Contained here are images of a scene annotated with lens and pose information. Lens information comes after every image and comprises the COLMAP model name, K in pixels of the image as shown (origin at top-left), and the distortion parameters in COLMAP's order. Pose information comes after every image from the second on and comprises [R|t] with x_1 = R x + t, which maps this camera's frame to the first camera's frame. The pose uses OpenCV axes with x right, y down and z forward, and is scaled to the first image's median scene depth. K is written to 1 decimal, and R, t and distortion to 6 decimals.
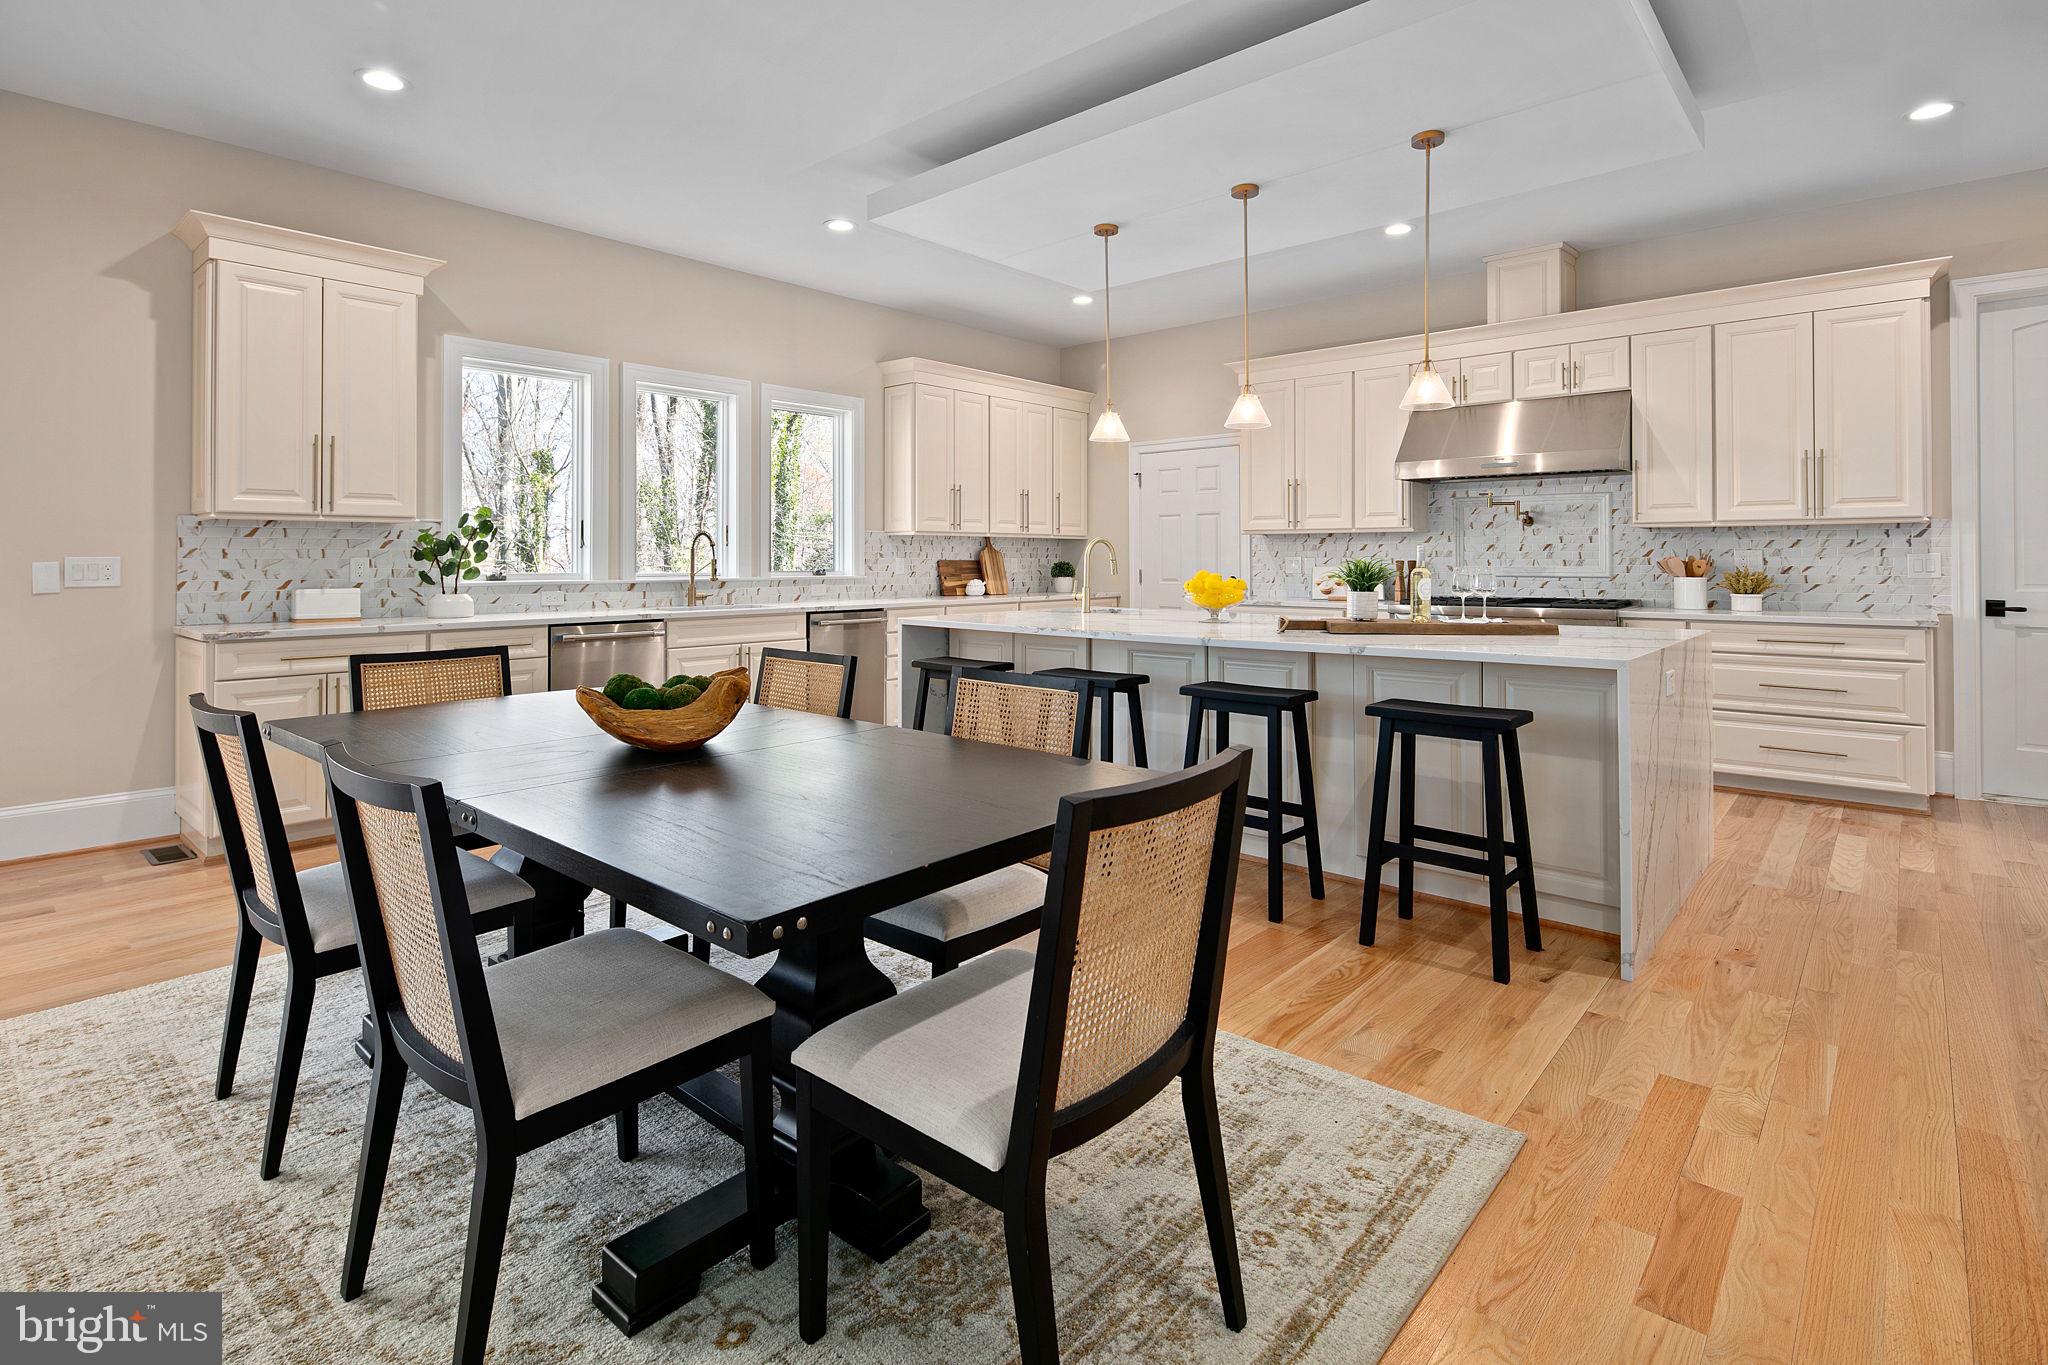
lens RADIAL K [[996.2, 0, 1019.0], [0, 996.2, 552.5], [0, 0, 1]] dist [0.005991, -0.005519]
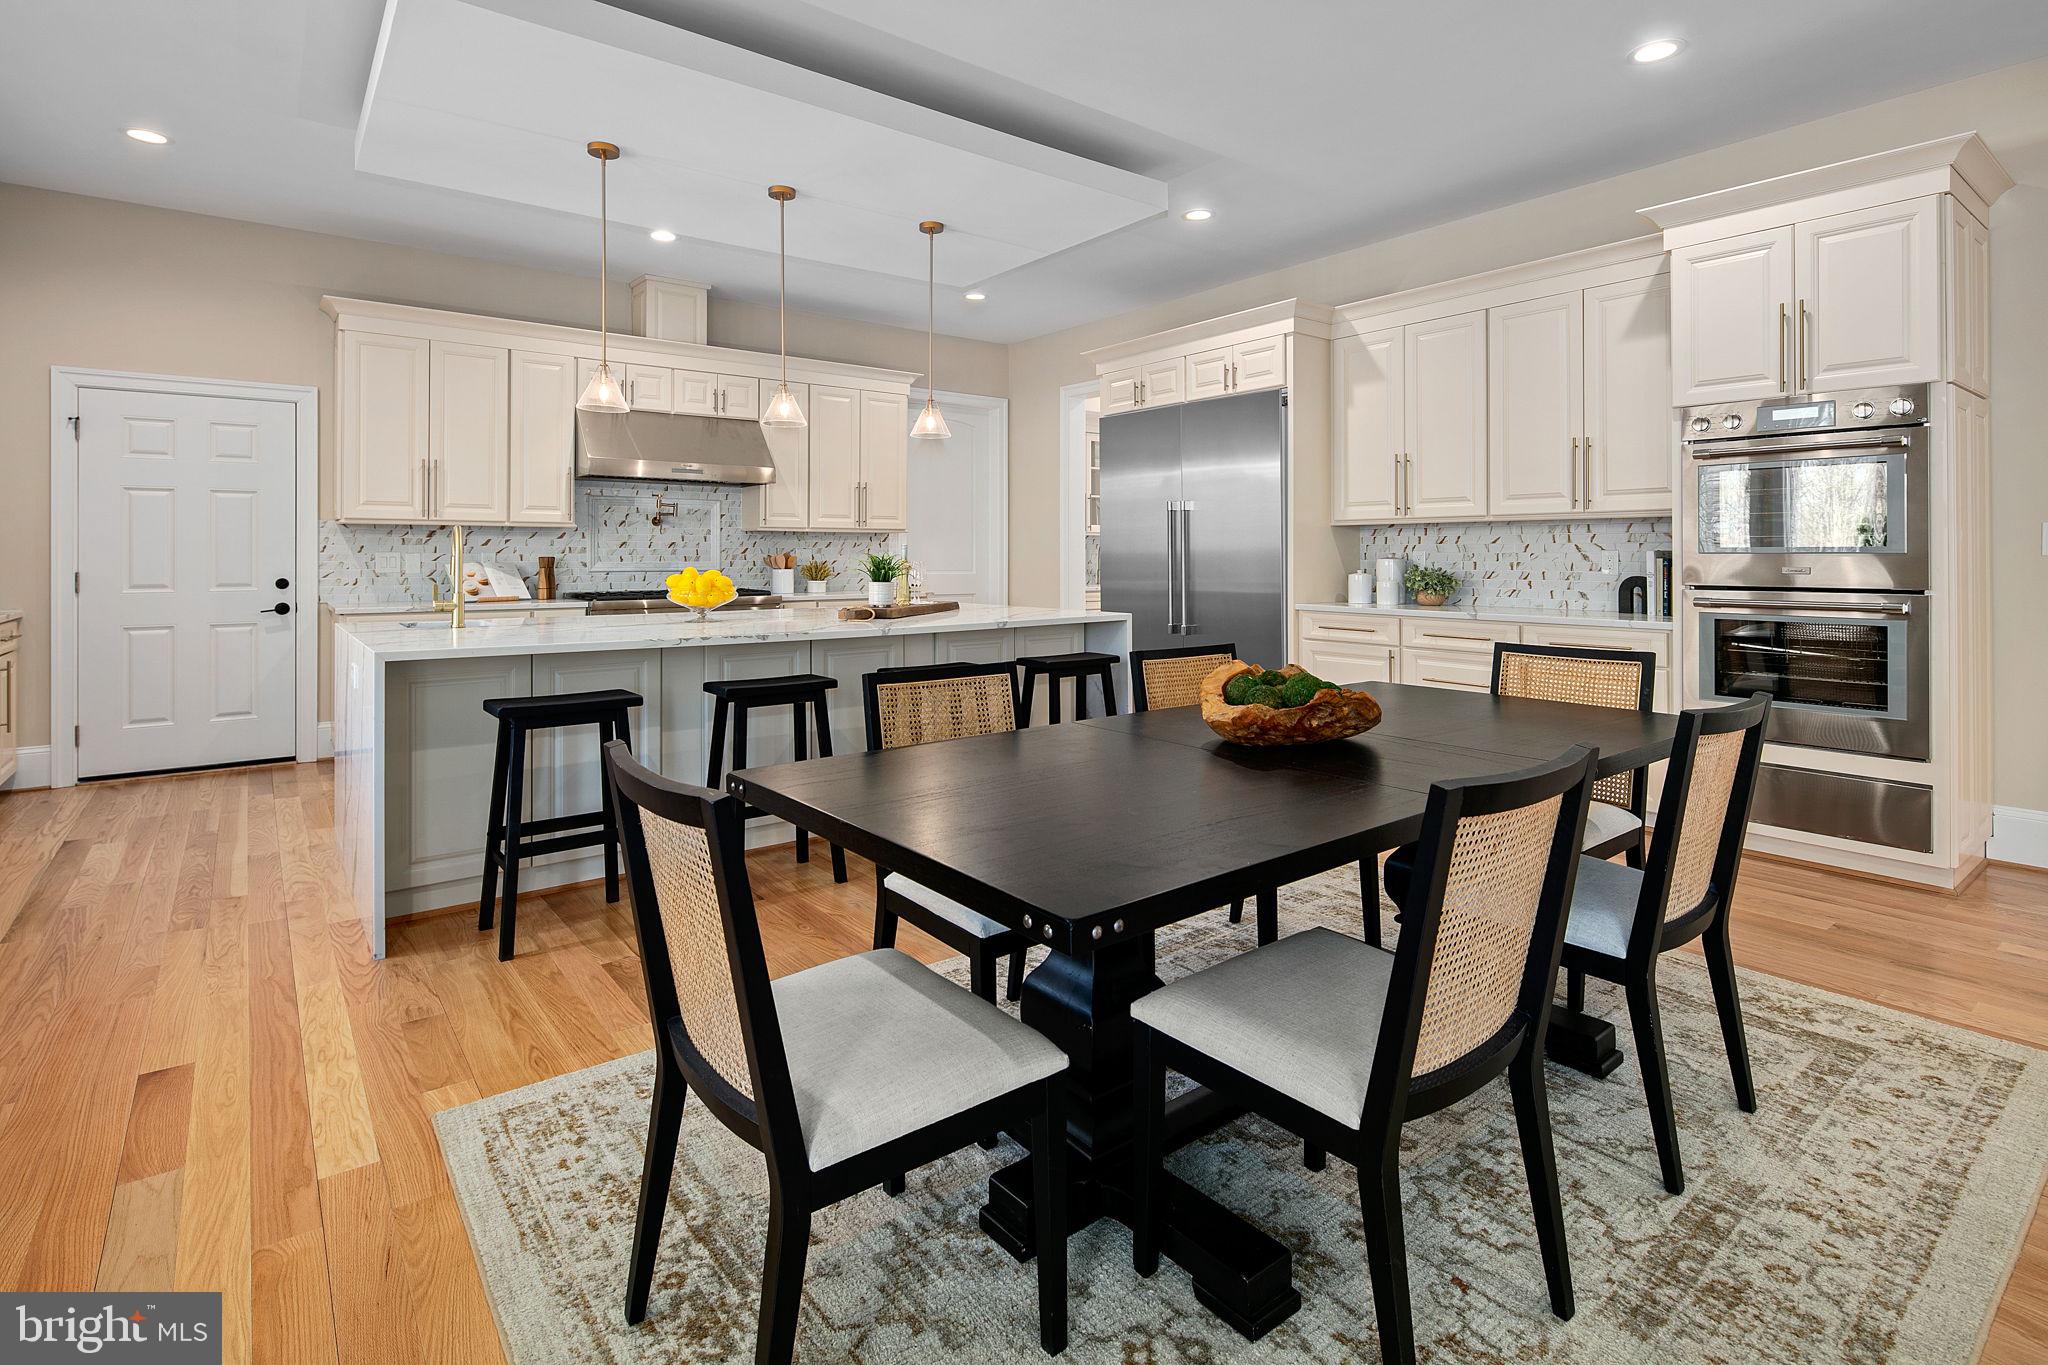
lens RADIAL K [[996.2, 0, 1019.6], [0, 996.2, 550.0], [0, 0, 1]] dist [0.005991, -0.005519]
pose [[0.180987, 0.006228, 0.983466, -0.557409], [-0.006403, 0.999966, -0.005154, 0.004032], [-0.983465, -0.005364, 0.181020, 0.441031]]
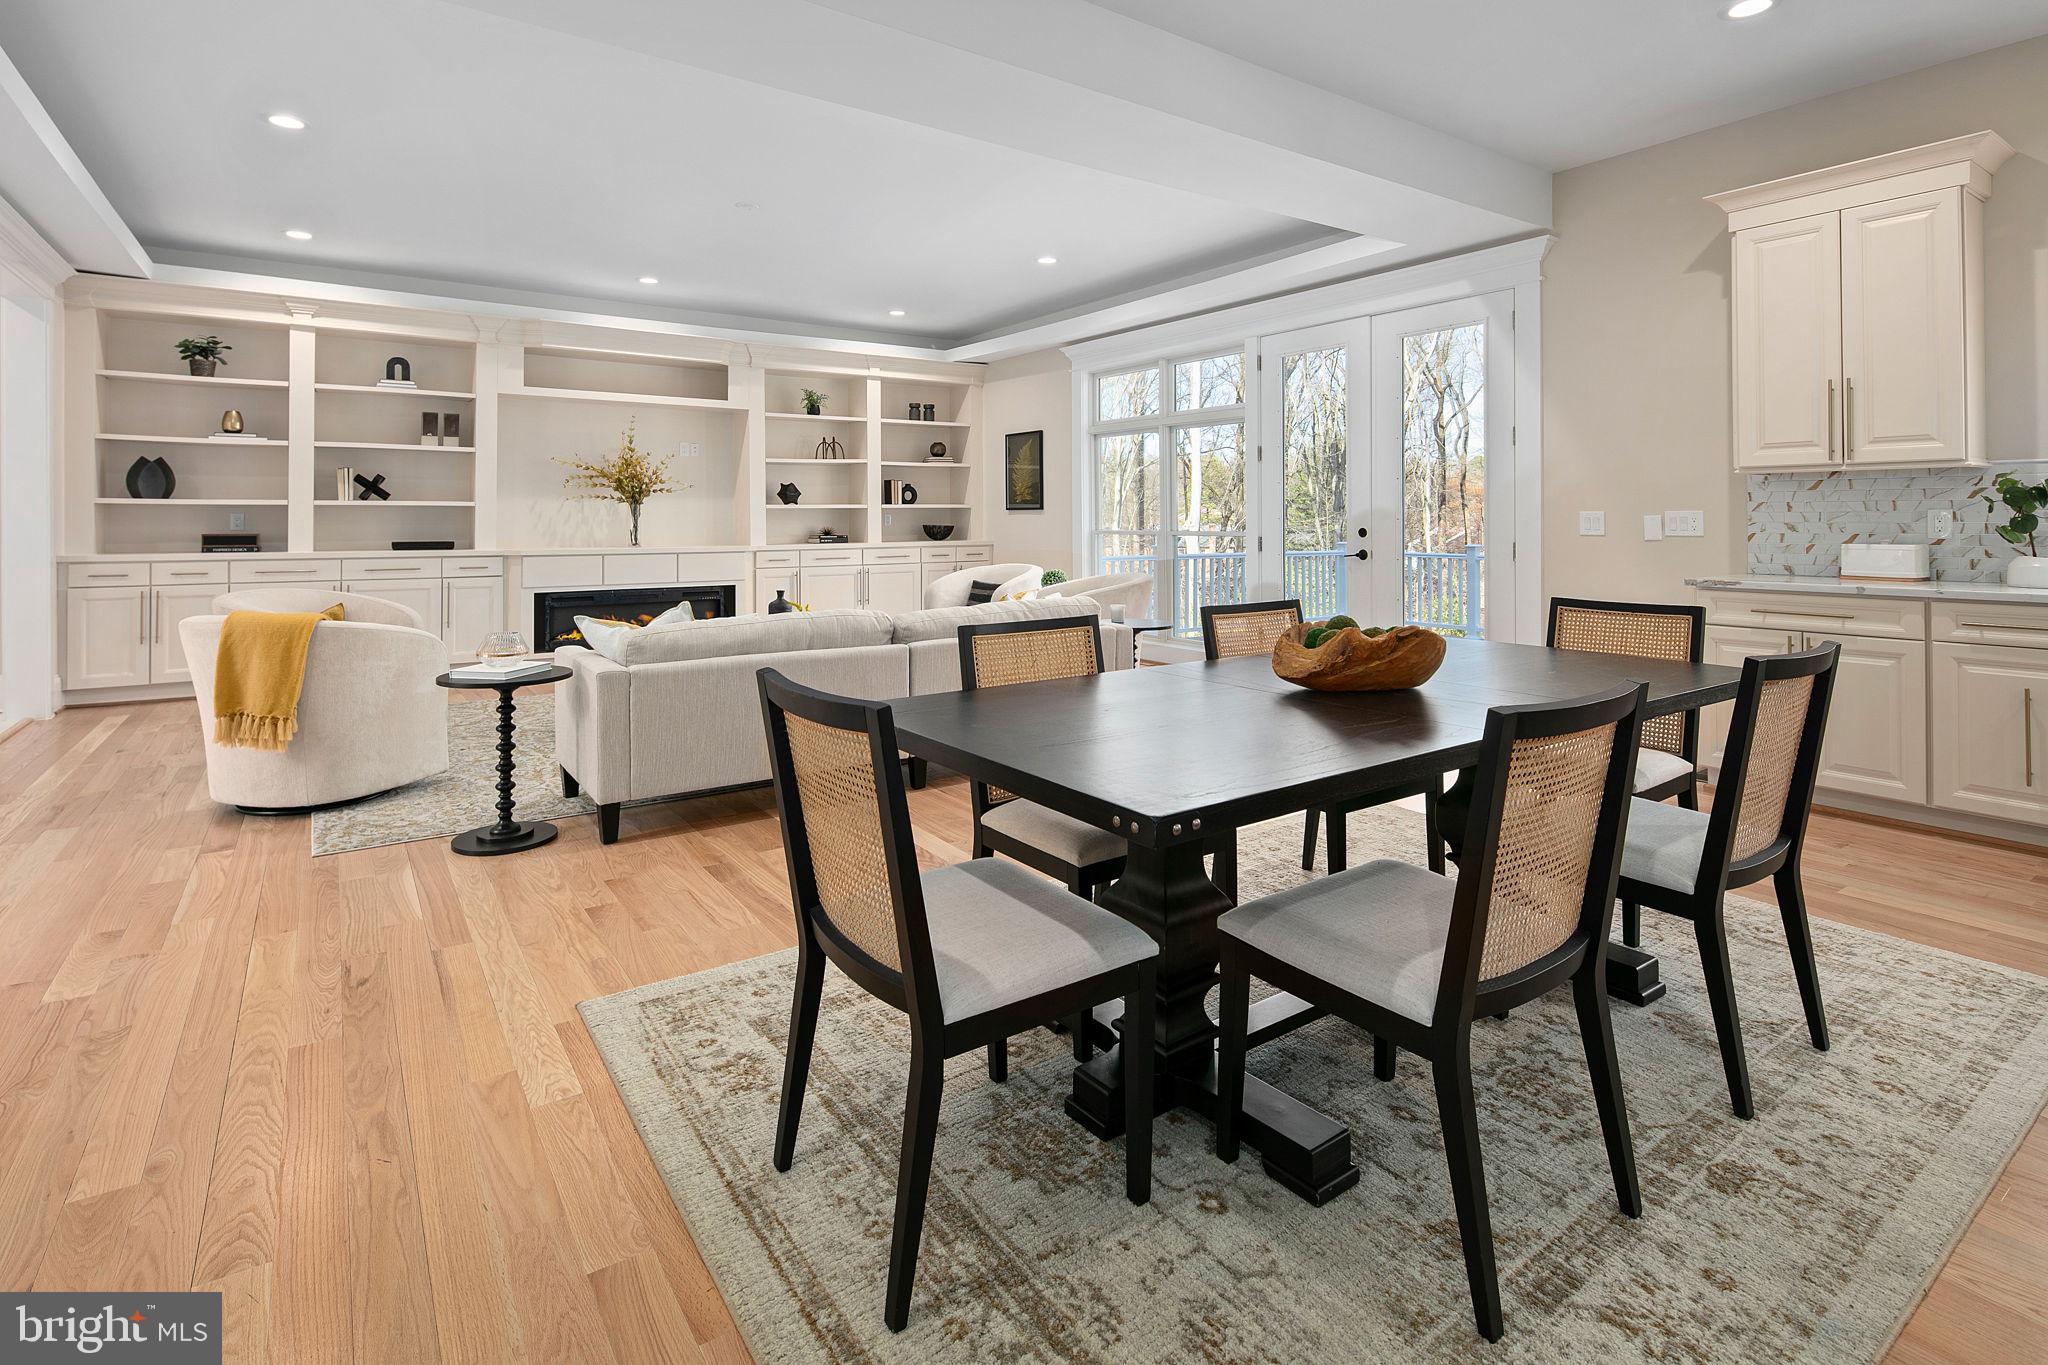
lens RADIAL K [[996.4, 0, 1017.0], [0, 996.4, 509.0], [0, 0, 1]] dist [0.002578, -0.003250]
pose [[-0.235908, -0.008183, -0.971741, 0.302672], [0.009646, 0.999896, -0.010762, 0.005182], [0.971727, -0.011913, -0.235805, 0.366235]]
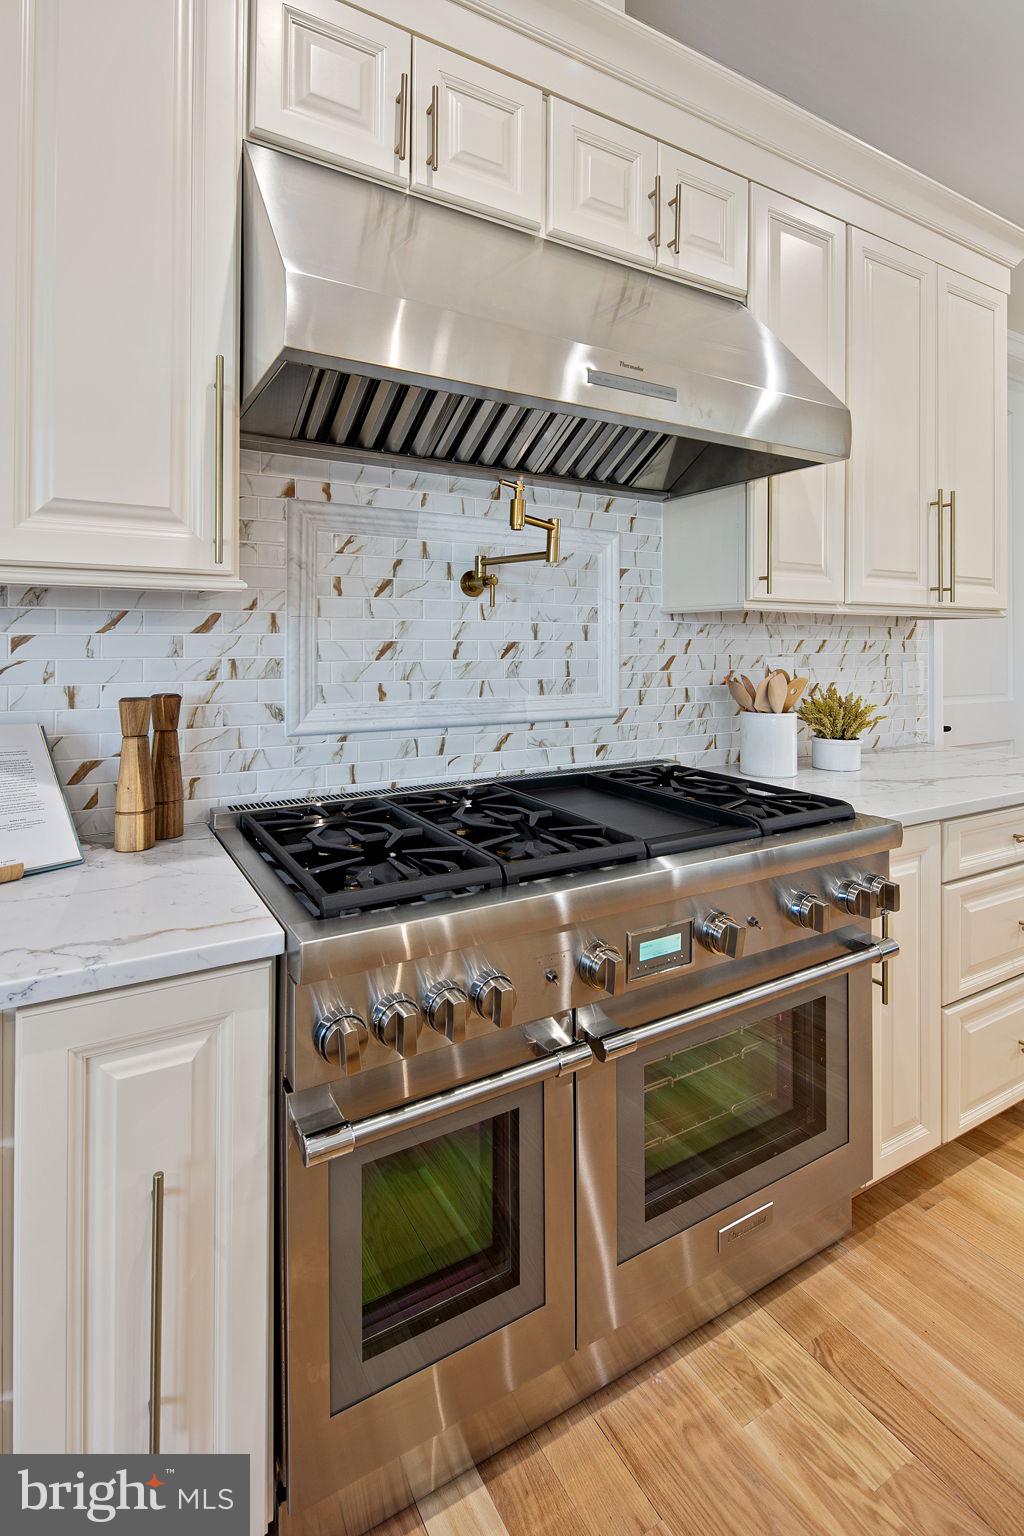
lens RADIAL K [[747.2, 0, 497.5], [0, 747.2, 636.4], [0, 0, 1]] dist [0.005991, -0.005519]
pose [[0.316661, 0.009017, 0.948496, 0.258347], [-0.009548, 0.999934, -0.006318, -0.009618], [-0.948491, -0.007055, 0.316726, 0.985919]]
